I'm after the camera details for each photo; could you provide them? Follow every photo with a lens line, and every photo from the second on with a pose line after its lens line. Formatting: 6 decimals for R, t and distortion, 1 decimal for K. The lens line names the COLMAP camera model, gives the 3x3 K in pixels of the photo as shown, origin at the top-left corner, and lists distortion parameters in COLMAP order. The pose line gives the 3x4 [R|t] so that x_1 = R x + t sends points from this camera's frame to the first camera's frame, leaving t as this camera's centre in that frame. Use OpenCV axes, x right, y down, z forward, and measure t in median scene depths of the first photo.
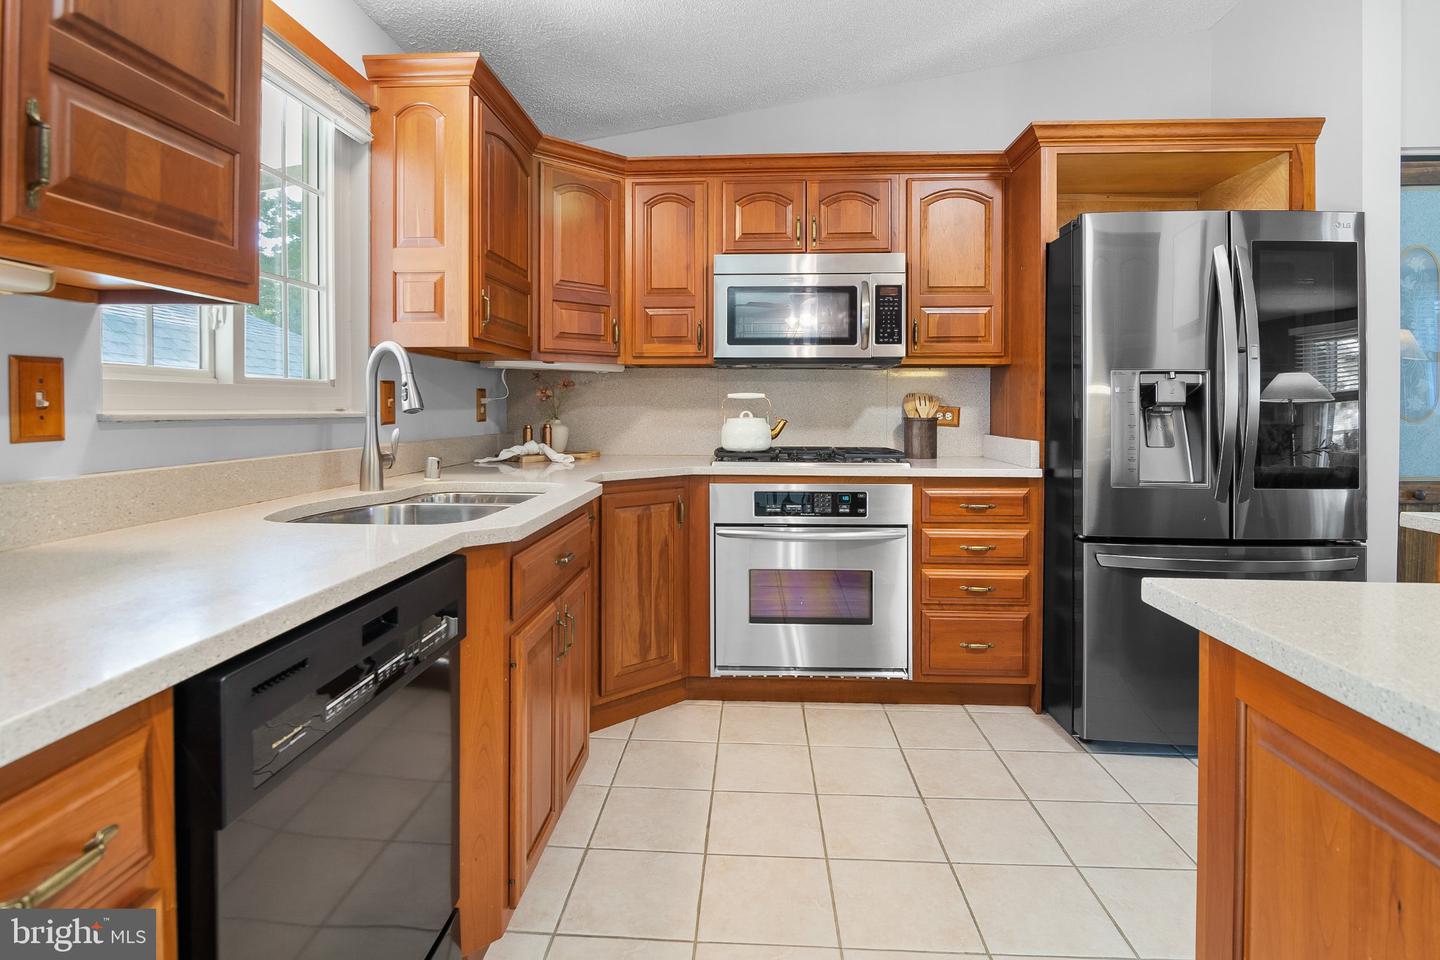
lens RADIAL K [[734.8, 0, 715.4], [0, 734.8, 412.6], [0, 0, 1]] dist [-0.014485, -0.000467]
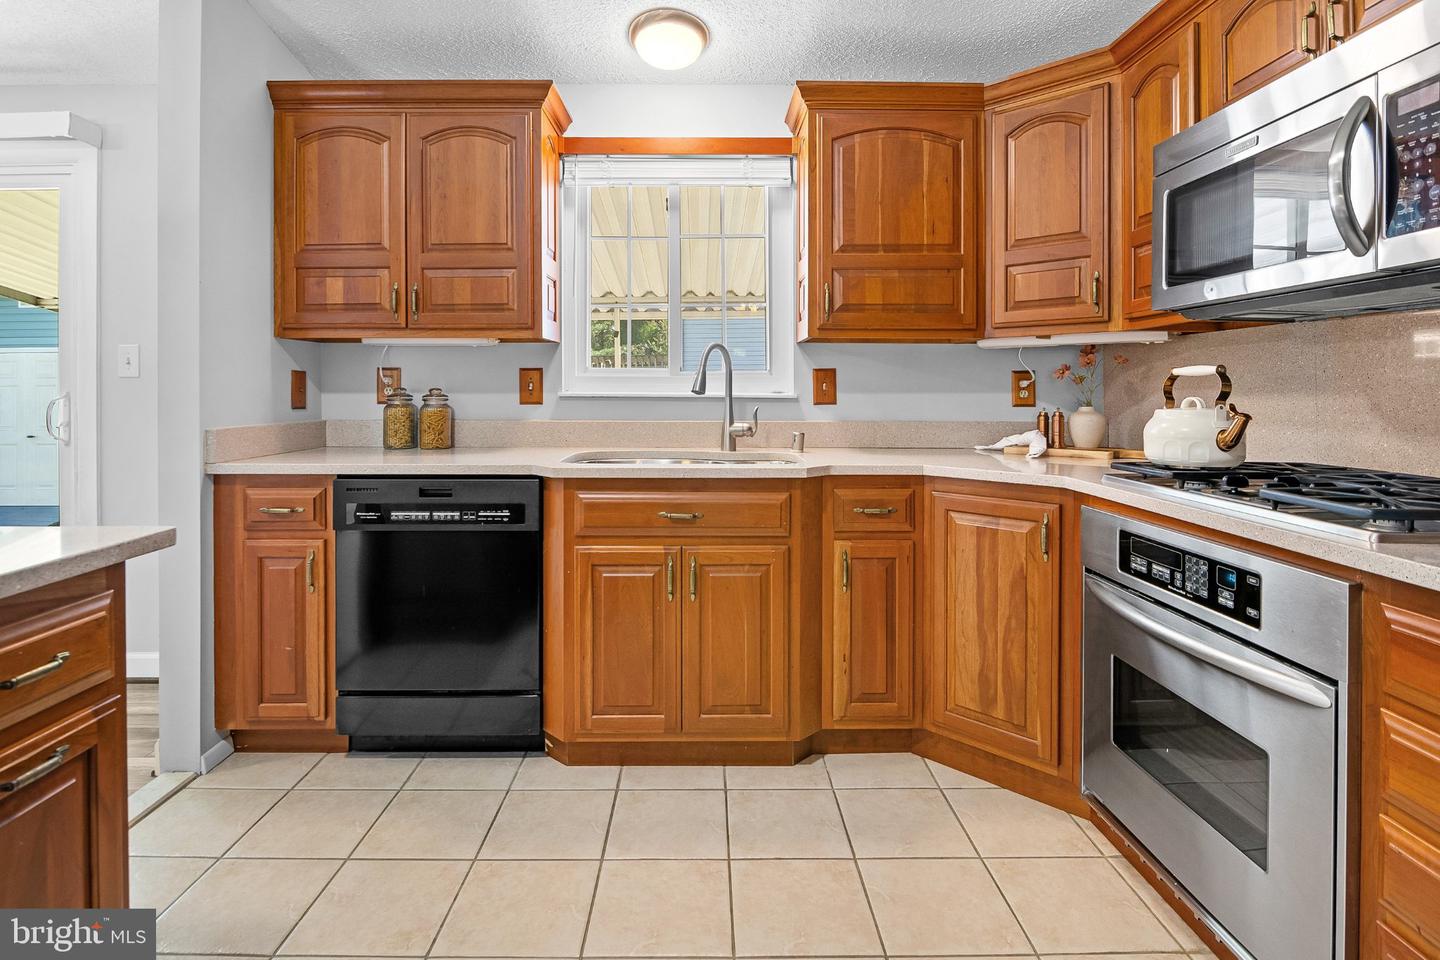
lens RADIAL K [[734.8, 0, 702.2], [0, 734.8, 388.2], [0, 0, 1]] dist [-0.014485, -0.000467]
pose [[0.052892, -0.003150, -0.998595, 0.648732], [-0.009208, 0.999951, -0.003642, -0.003983], [0.998558, 0.009388, 0.052860, 0.632001]]
